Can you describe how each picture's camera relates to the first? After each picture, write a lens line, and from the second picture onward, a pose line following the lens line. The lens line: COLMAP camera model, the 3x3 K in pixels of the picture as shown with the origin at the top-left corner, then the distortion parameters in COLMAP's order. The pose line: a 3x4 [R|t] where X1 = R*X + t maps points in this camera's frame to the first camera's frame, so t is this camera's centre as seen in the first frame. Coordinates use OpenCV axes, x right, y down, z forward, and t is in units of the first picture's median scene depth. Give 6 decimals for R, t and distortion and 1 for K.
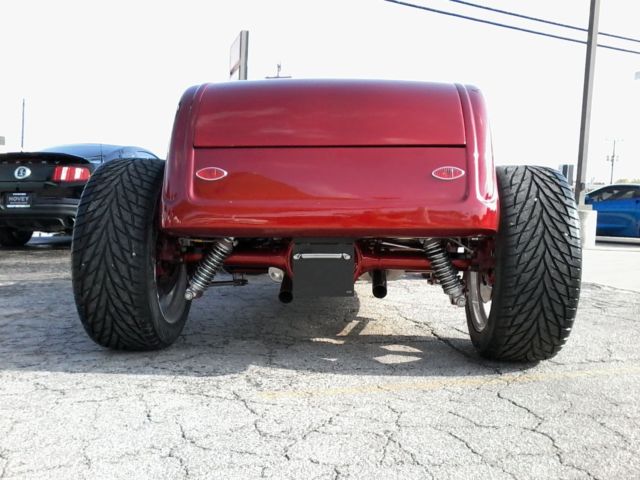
lens RADIAL K [[602.1, 0, 334.4], [0, 602.1, 235.1], [0, 0, 1]] dist [-0.019454, -0.010750]
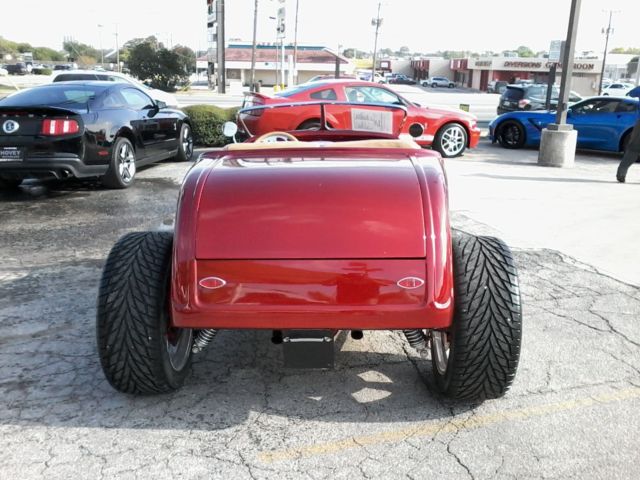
lens RADIAL K [[599.2, 0, 330.7], [0, 599.2, 241.7], [0, 0, 1]] dist [-0.021546, -0.001651]
pose [[0.999756, -0.017250, 0.013815, 0.013703], [0.014166, 0.979988, 0.198551, -0.382478], [-0.016964, -0.198306, 0.979993, -0.134949]]
